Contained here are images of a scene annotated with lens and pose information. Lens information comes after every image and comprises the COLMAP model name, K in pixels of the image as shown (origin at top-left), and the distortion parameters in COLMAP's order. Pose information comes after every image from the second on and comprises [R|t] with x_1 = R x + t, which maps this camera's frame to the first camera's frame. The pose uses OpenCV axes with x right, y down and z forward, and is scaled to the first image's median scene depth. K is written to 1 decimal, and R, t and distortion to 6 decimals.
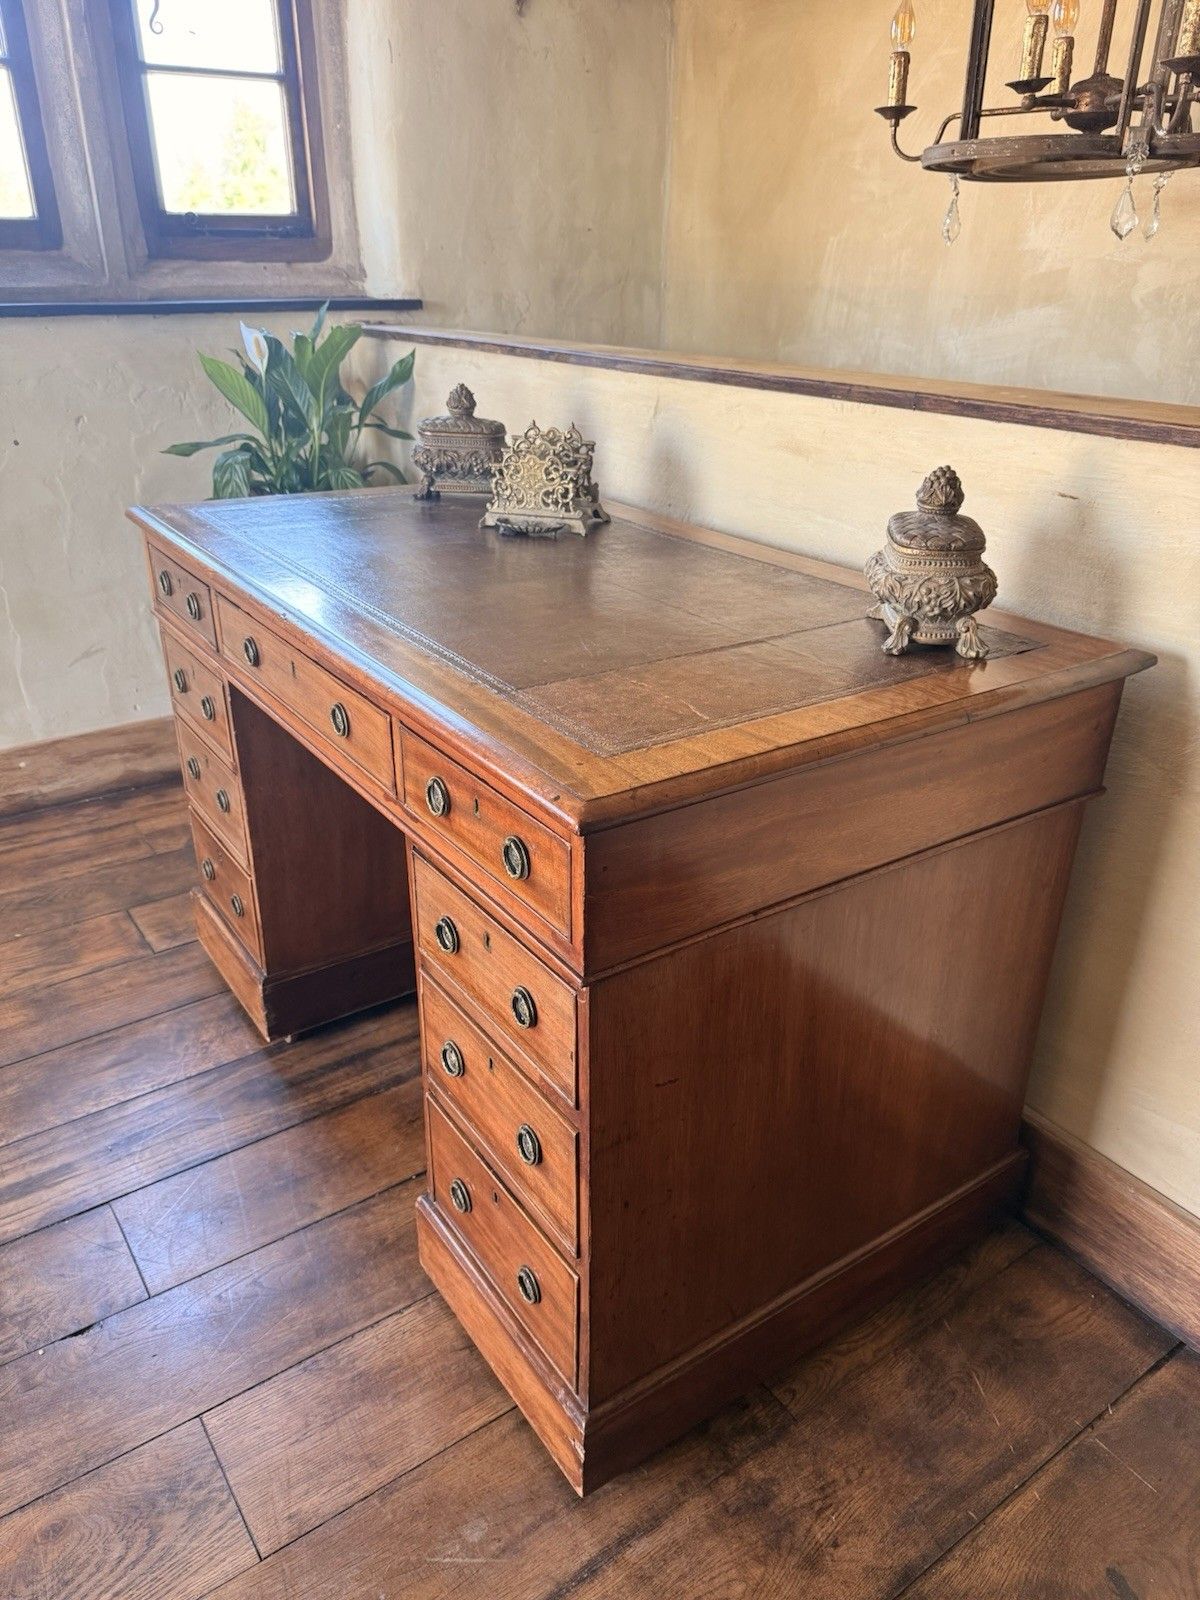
lens RADIAL K [[1144.2, 0, 593.1], [0, 1144.2, 807.8], [0, 0, 1]] dist [0.024947, -0.040894]
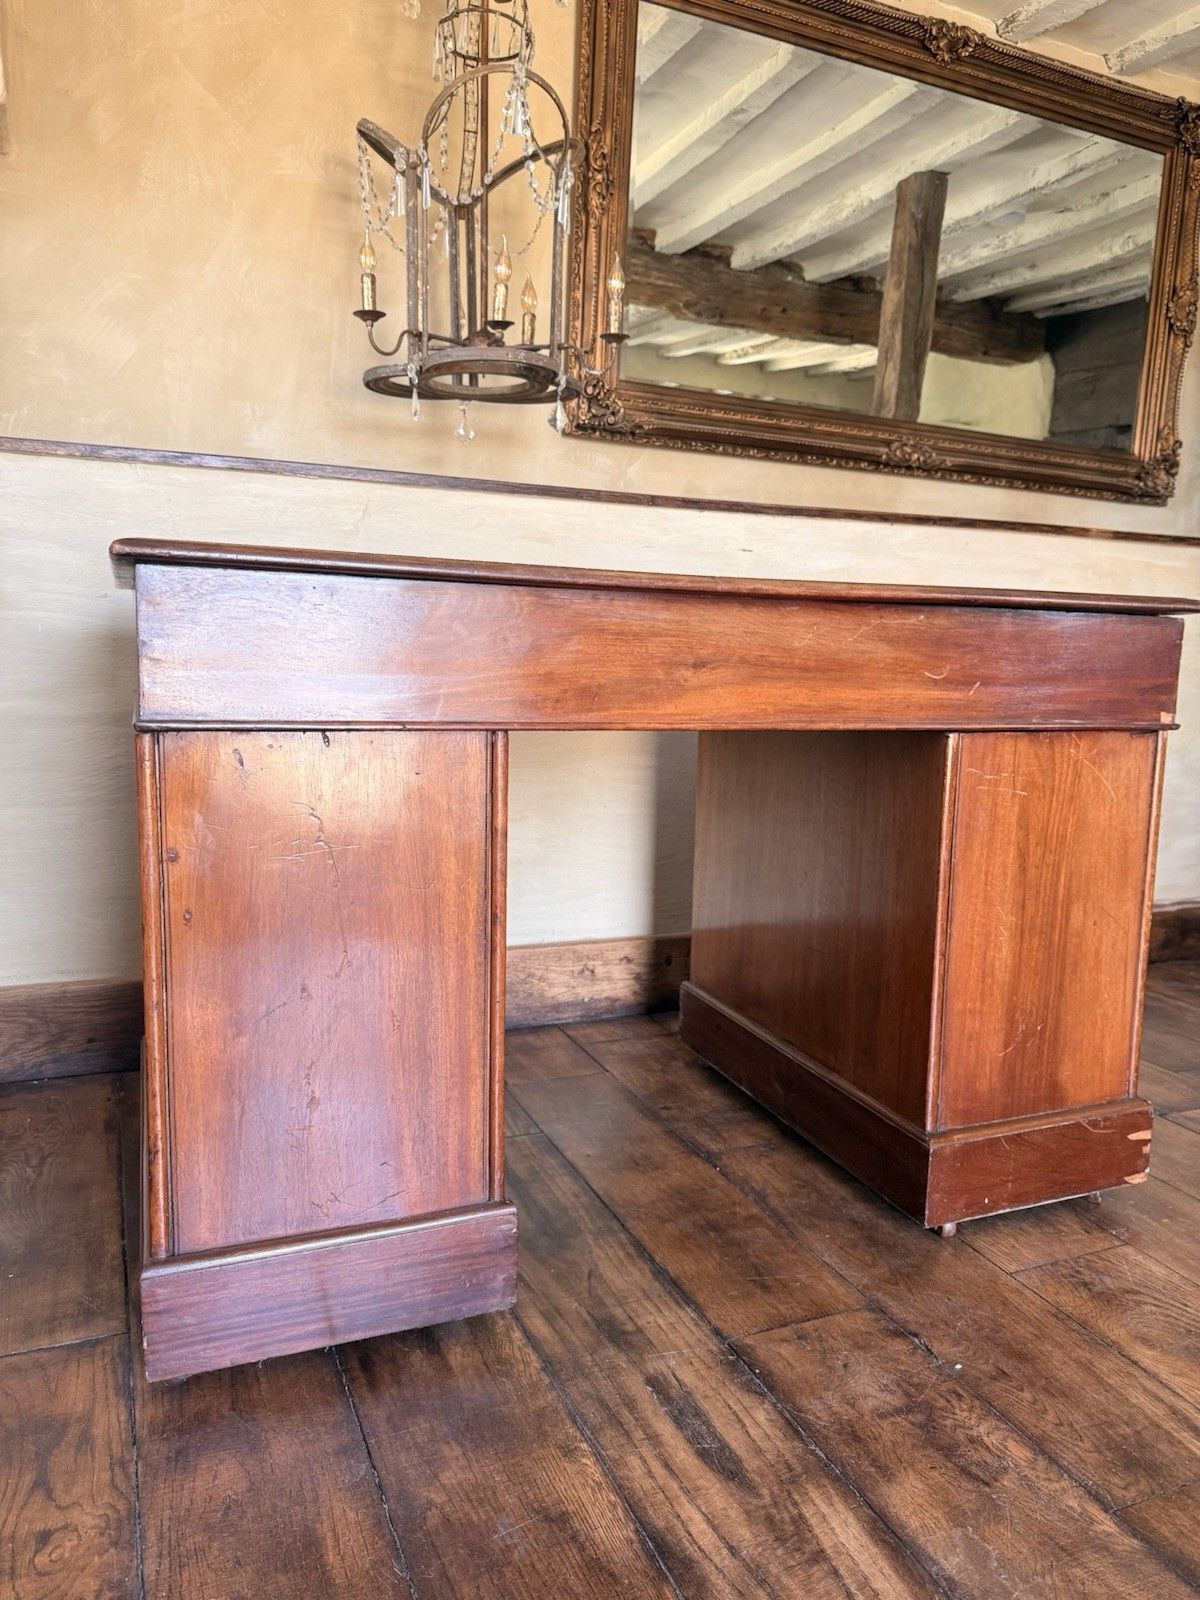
lens RADIAL K [[1144.2, 0, 599.7], [0, 1144.2, 804.9], [0, 0, 1]] dist [0.024947, -0.040894]
pose [[0.204278, -0.136260, 0.969383, -1.104146], [0.398043, 0.916267, 0.044914, -0.059891], [-0.894333, 0.376681, 0.241410, 0.718125]]
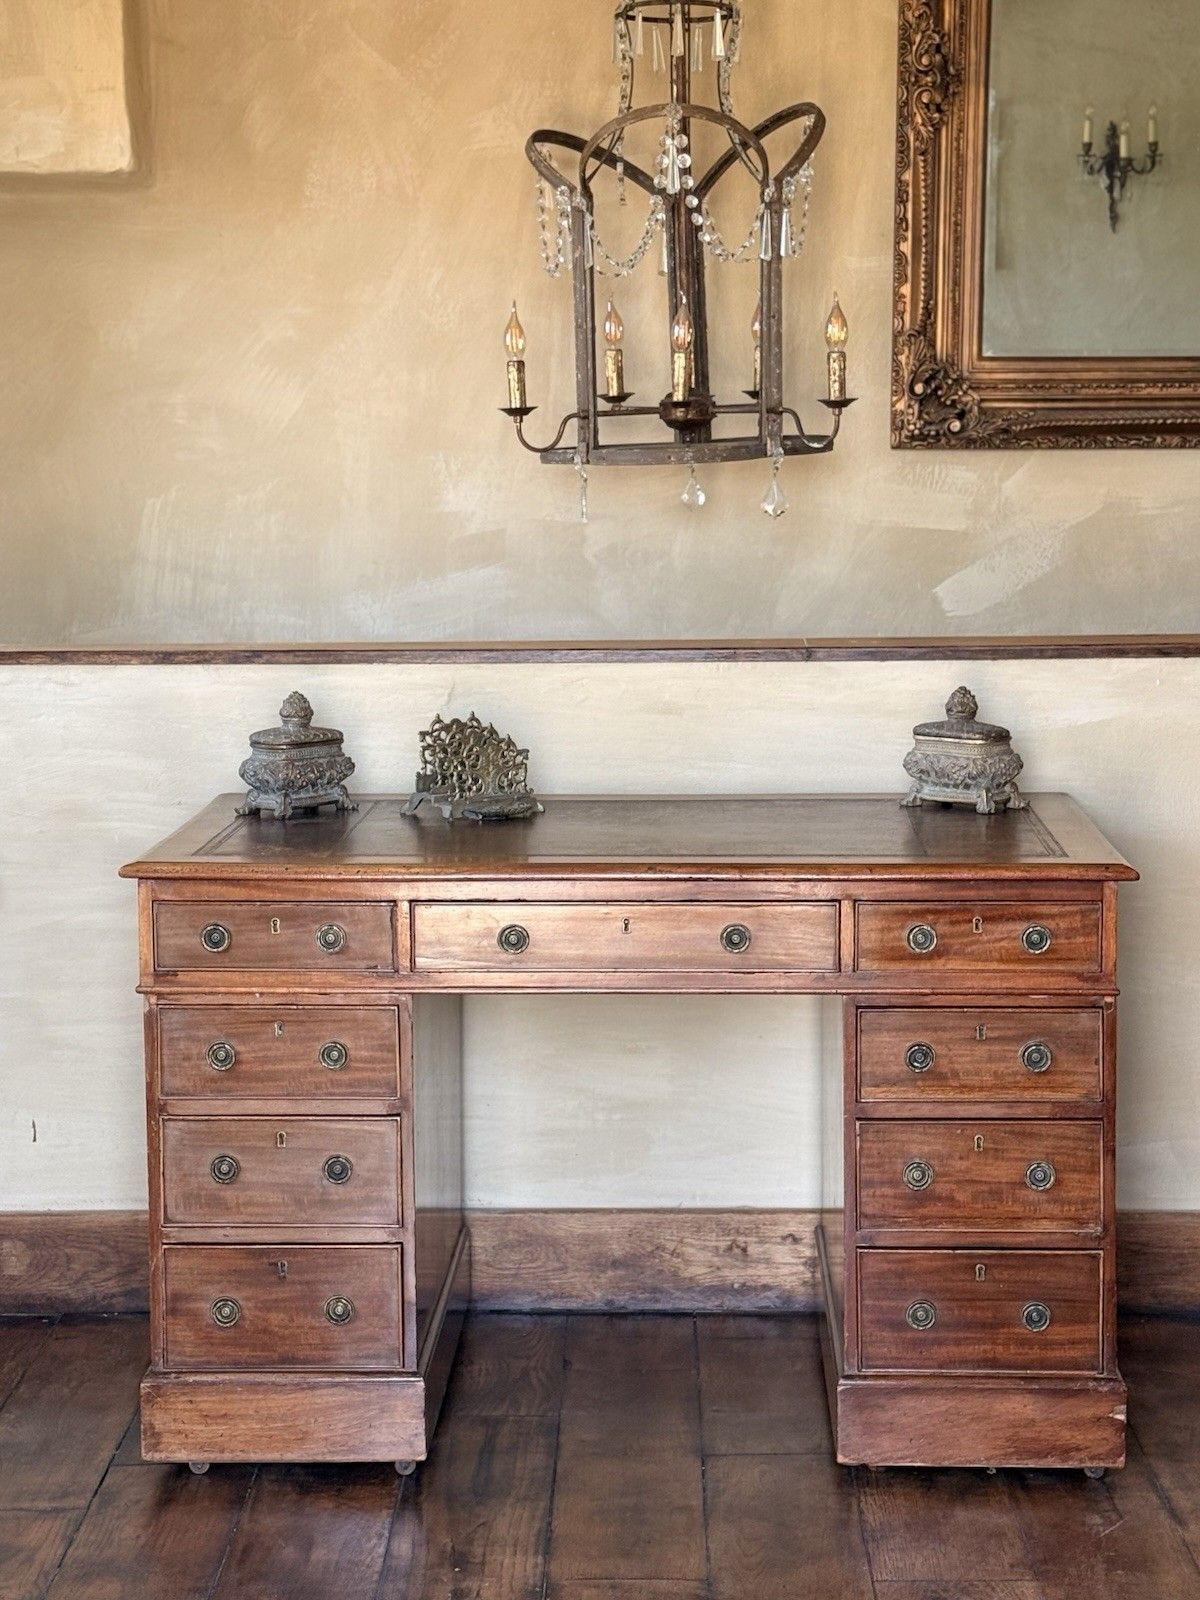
lens RADIAL K [[2965.4, 0, 600.5], [0, 2965.4, 791.7], [0, 0, 1]] dist [0.140677, 0.000000]
pose [[0.588615, -0.121099, 0.799292, -2.053879], [0.361460, 0.923804, -0.126224, 0.088972], [-0.723104, 0.363209, 0.587537, -0.559063]]
